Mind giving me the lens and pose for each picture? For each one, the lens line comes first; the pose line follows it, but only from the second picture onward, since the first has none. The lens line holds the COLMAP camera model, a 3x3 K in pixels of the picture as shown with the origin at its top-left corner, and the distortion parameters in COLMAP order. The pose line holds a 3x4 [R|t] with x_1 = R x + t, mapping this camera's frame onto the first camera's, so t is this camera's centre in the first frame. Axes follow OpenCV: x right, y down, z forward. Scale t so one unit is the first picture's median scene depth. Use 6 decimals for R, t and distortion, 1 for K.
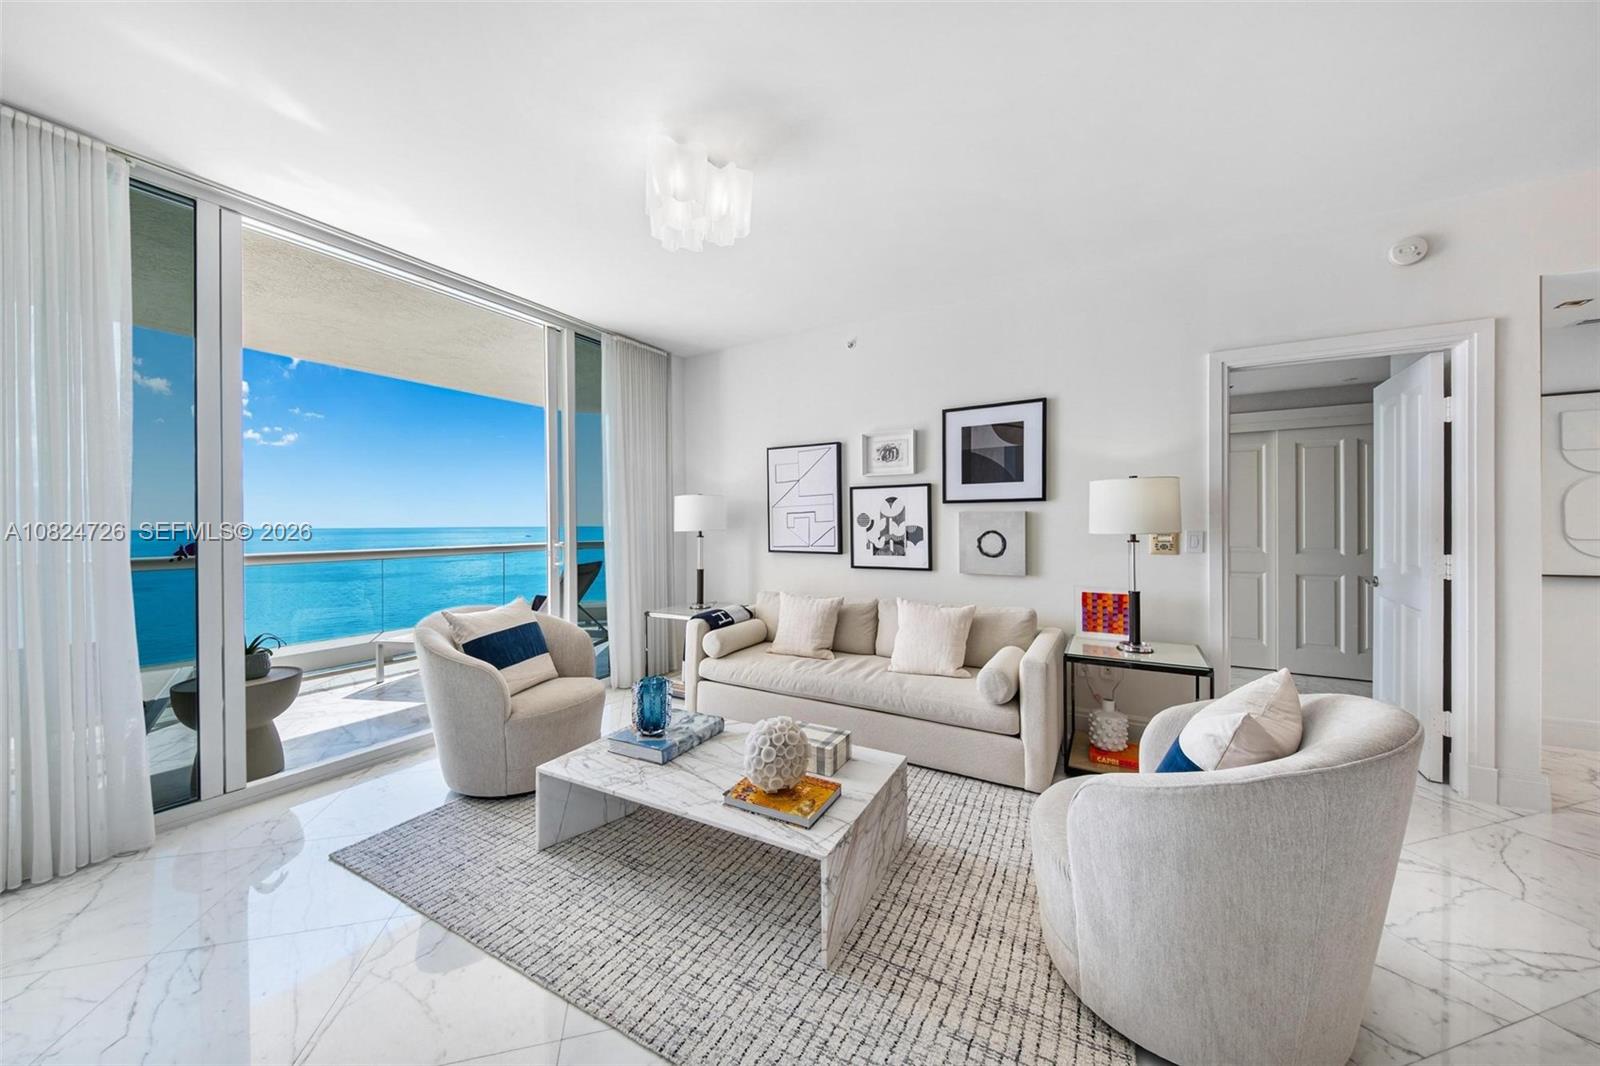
lens RADIAL K [[552.2, 0, 805.6], [0, 552.2, 523.6], [0, 0, 1]] dist [0.046418, -0.026659]
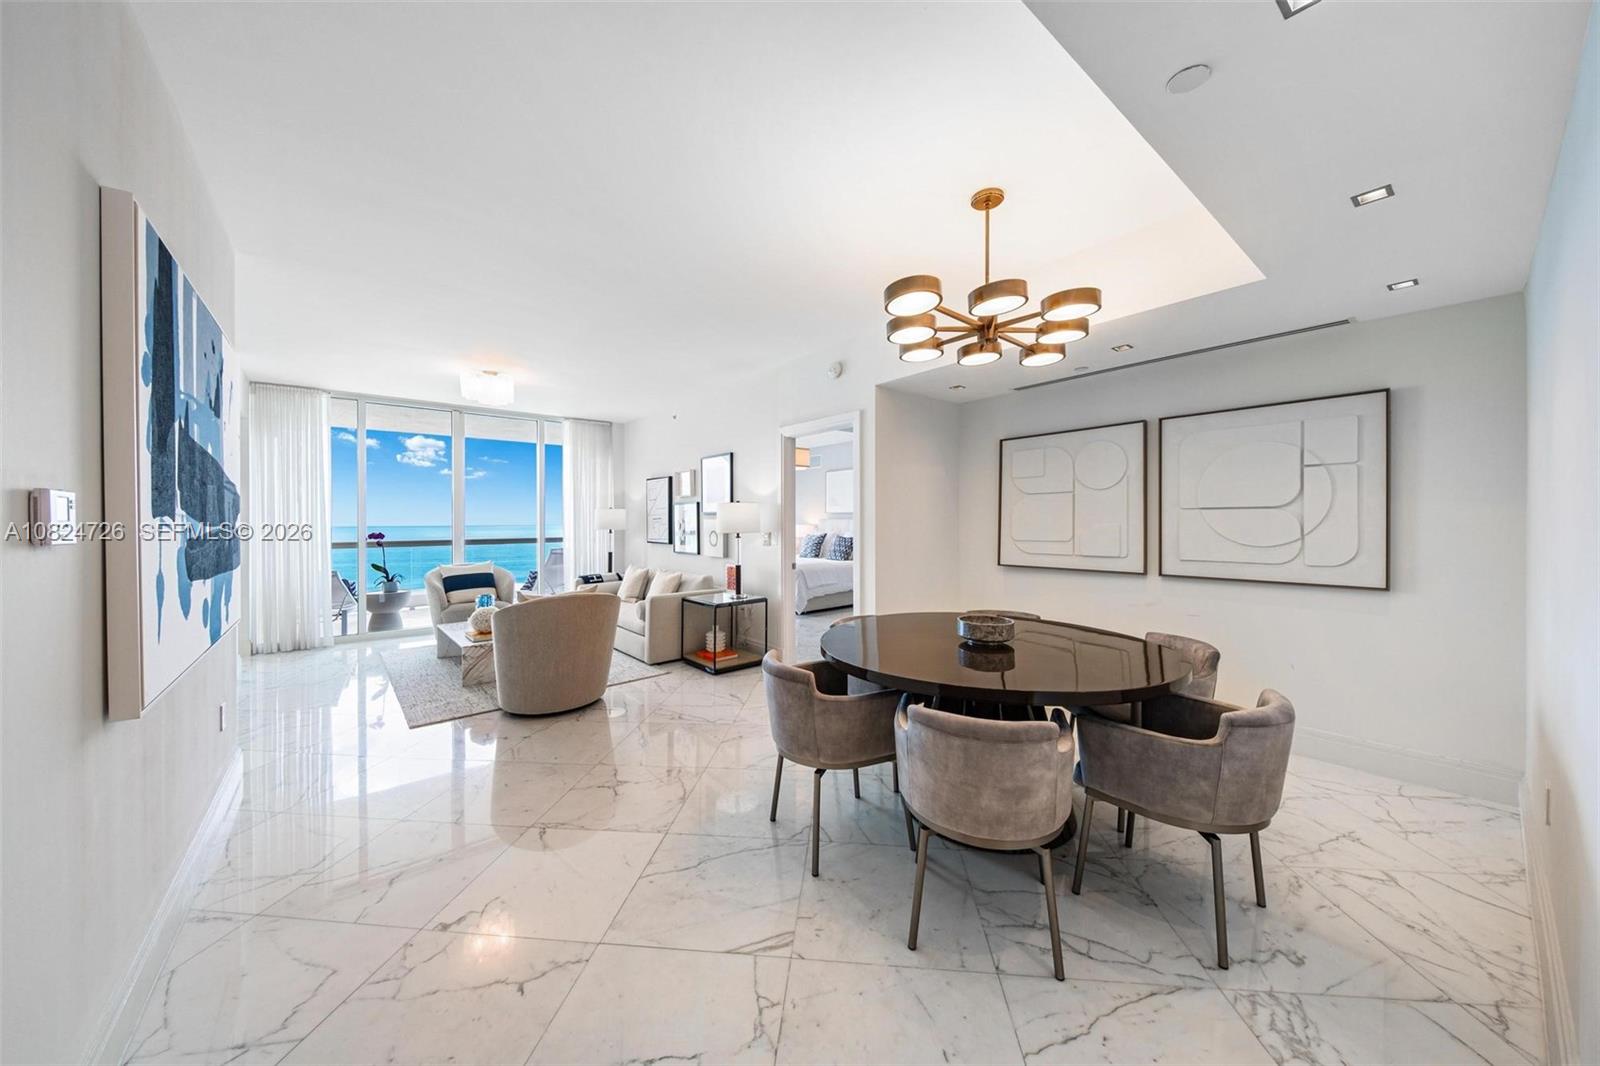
lens RADIAL K [[552.2, 0, 805.6], [0, 552.2, 523.6], [0, 0, 1]] dist [0.046418, -0.026659]
pose [[0.933619, 0.002132, -0.358261, 1.382093], [0.000501, 0.999974, 0.007257, -0.025429], [0.358267, -0.006955, 0.933593, -0.539720]]
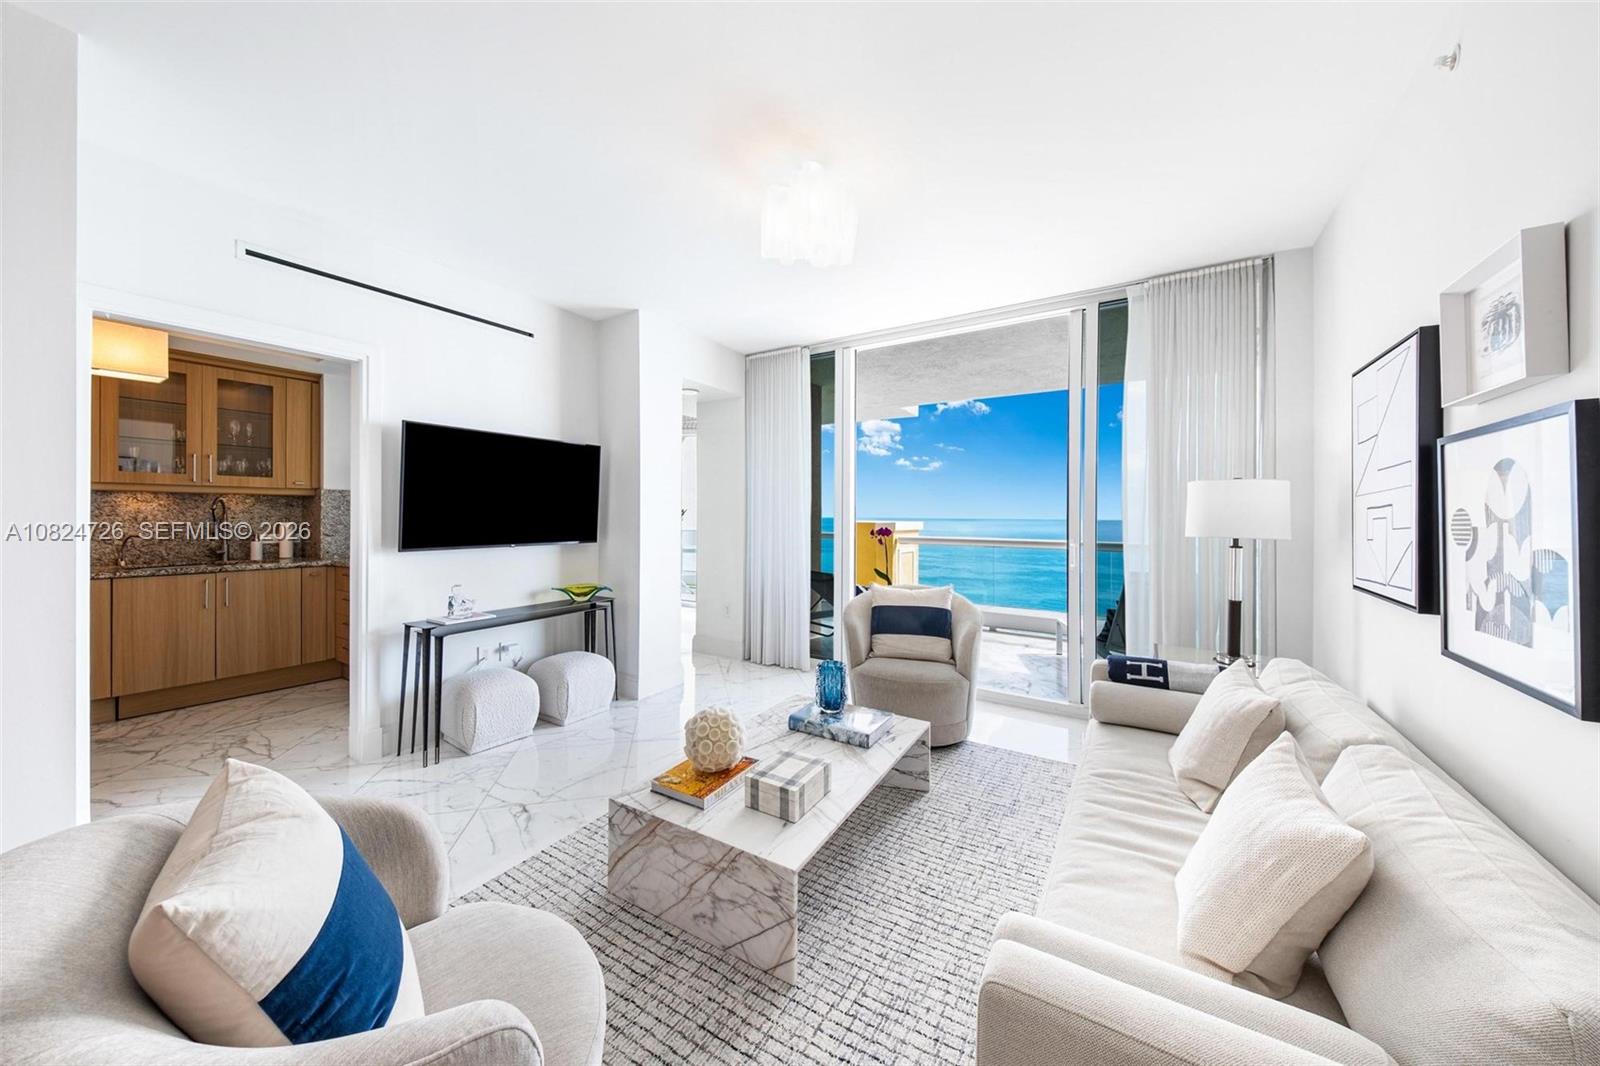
lens RADIAL K [[552.4, 0, 791.1], [0, 552.4, 509.6], [0, 0, 1]] dist [0.031389, -0.014827]
pose [[-0.044913, -0.001601, -0.998990, 0.641299], [-0.012332, 0.999923, -0.001048, -0.016859], [0.998915, 0.012273, -0.044929, 0.752363]]
